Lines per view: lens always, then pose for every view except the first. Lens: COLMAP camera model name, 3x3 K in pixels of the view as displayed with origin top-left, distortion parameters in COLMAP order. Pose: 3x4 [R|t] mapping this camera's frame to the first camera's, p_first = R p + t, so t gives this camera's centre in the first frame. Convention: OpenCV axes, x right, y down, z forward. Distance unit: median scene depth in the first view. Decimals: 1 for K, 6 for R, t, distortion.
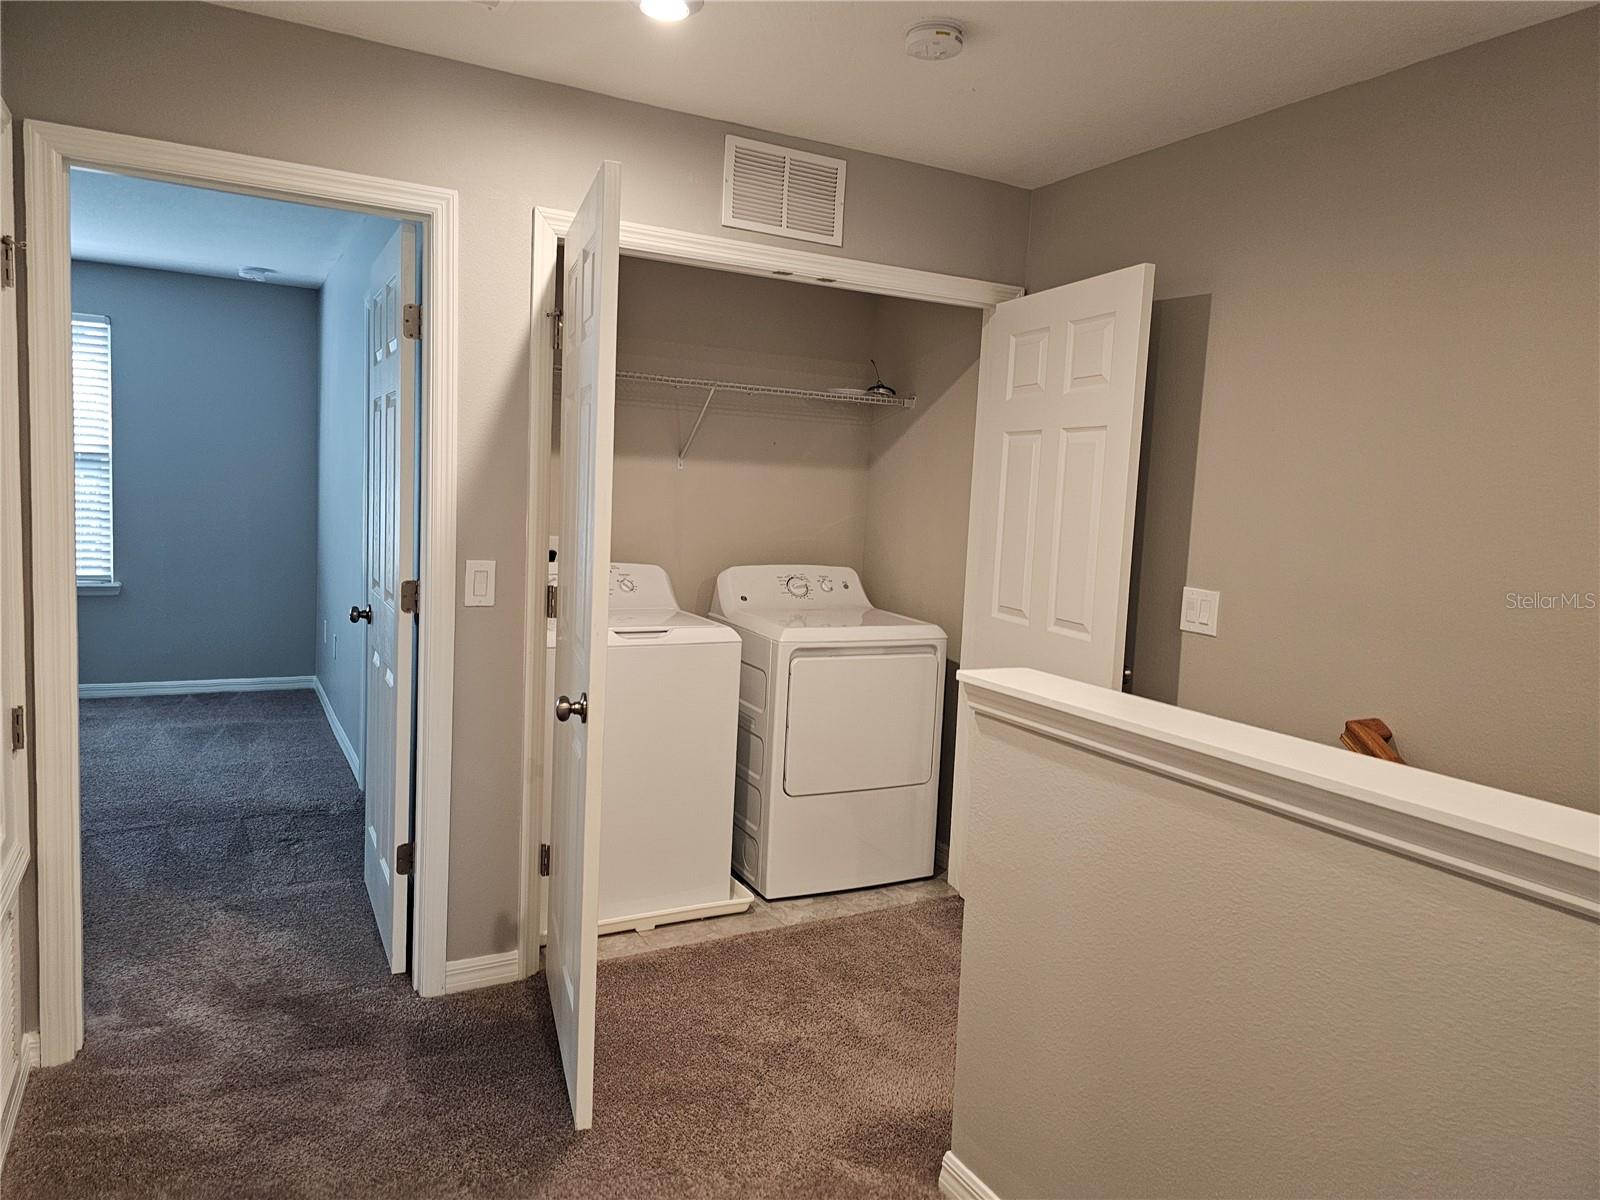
lens RADIAL K [[1076.0, 0, 788.9], [0, 1076.0, 594.2], [0, 0, 1]] dist [0.018812, -0.005982]
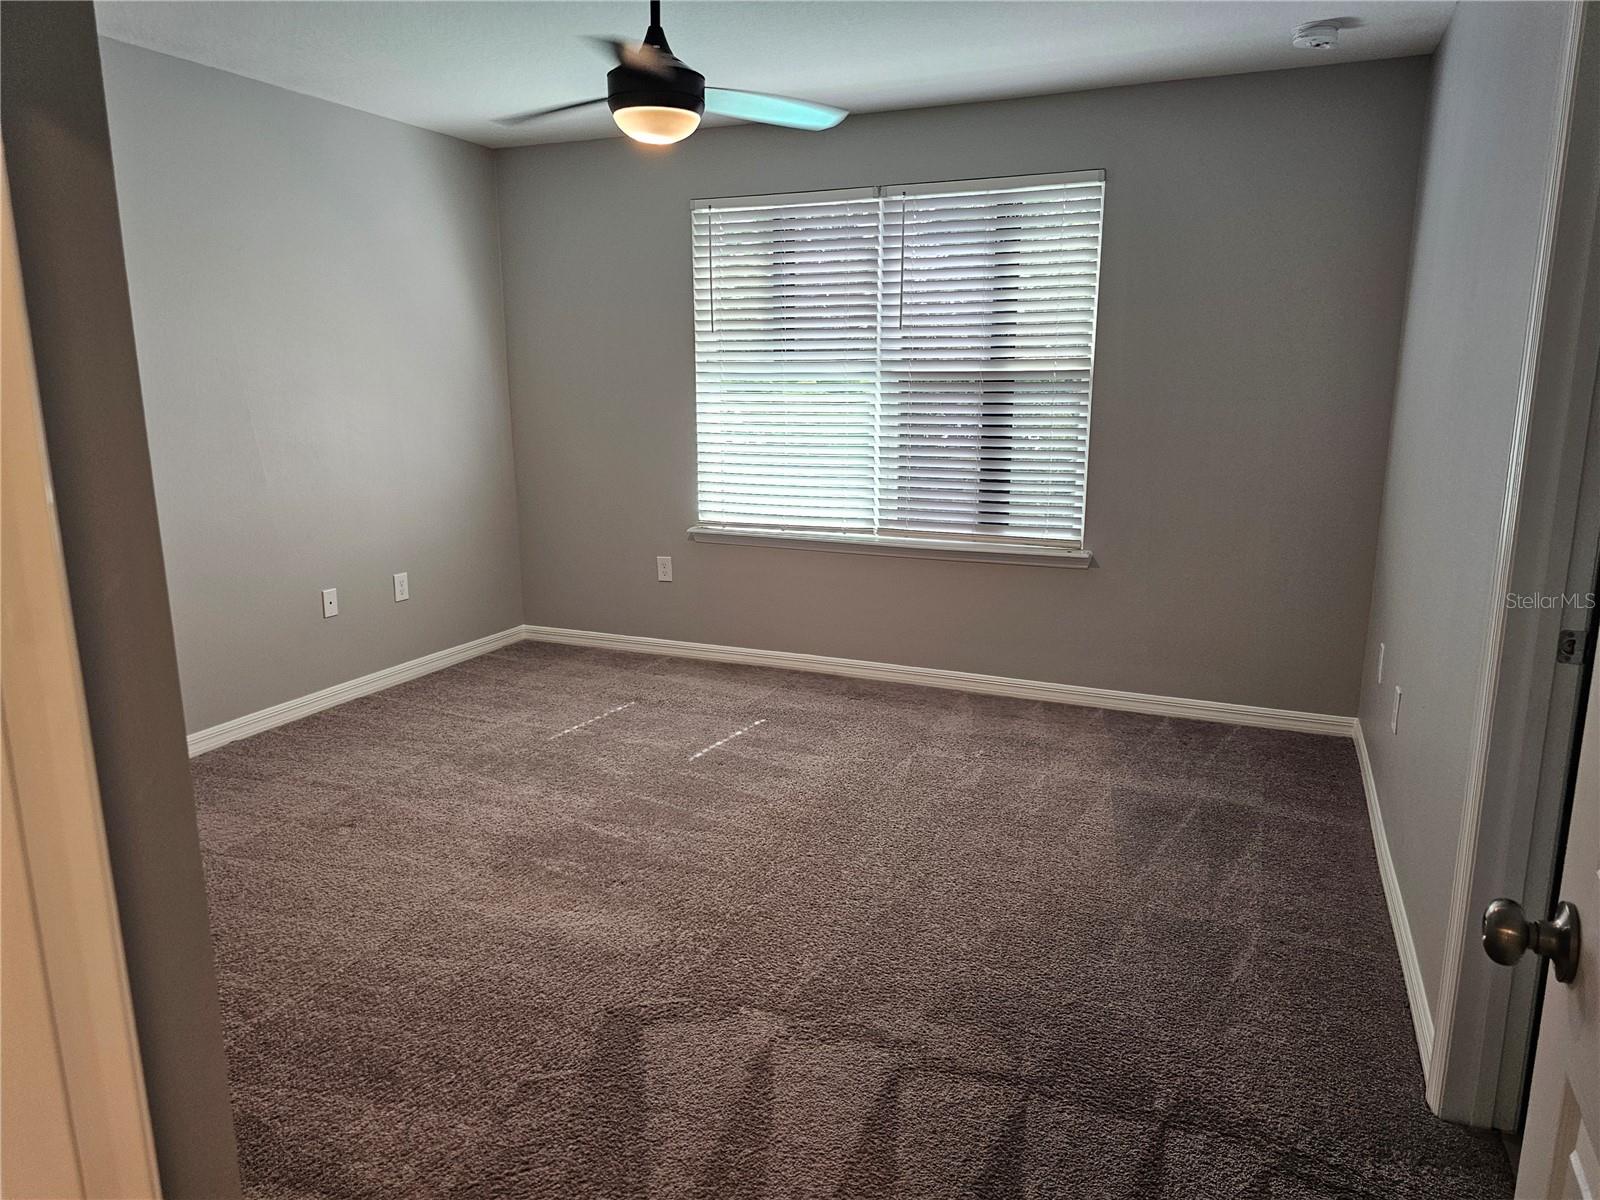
lens RADIAL K [[1076.0, 0, 790.6], [0, 1076.0, 590.0], [0, 0, 1]] dist [0.018812, -0.005982]
pose [[0.615704, 0.108425, -0.780482, -0.180575], [-0.046379, 0.993757, 0.101467, -0.049396], [0.786611, -0.026275, 0.616889, 0.404307]]
